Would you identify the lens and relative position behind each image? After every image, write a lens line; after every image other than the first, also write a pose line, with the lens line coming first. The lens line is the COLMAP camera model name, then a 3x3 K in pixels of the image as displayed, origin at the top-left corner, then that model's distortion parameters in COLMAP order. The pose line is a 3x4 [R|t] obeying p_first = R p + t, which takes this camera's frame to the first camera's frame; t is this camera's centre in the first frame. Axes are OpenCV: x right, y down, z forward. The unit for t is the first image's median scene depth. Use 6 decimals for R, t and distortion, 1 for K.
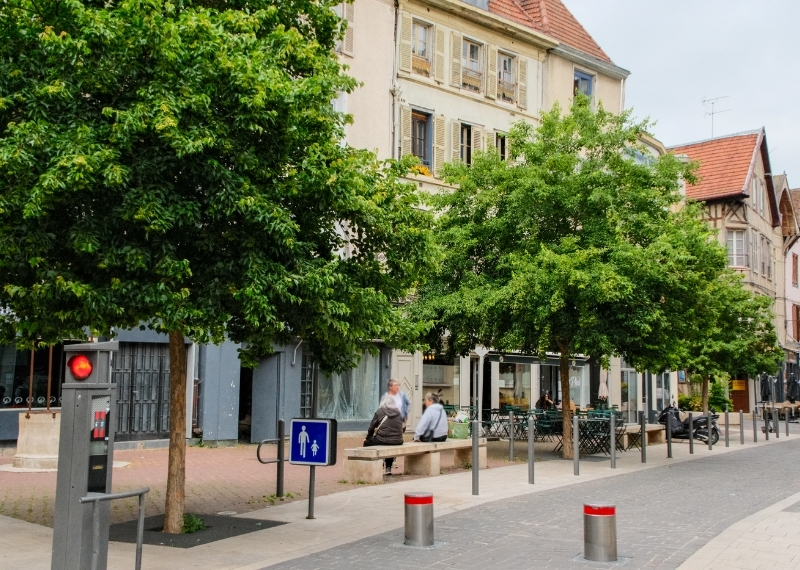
lens RADIAL K [[1031.8, 0, 400.0], [0, 1031.8, 285.0], [0, 0, 1]] dist [0.196200, -0.003298]
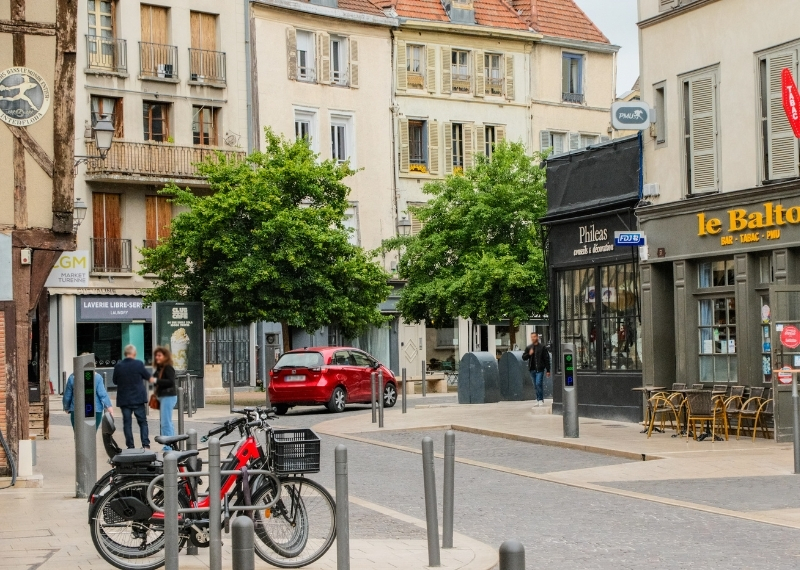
lens RADIAL K [[1907.0, 0, 400.0], [0, 1907.0, 285.0], [0, 0, 1]] dist [0.269800, -0.198346]
pose [[0.998362, -0.038064, -0.042718, 0.083224], [0.040446, 0.997591, 0.056363, -0.095422], [0.040470, -0.057998, 0.997496, -1.153816]]
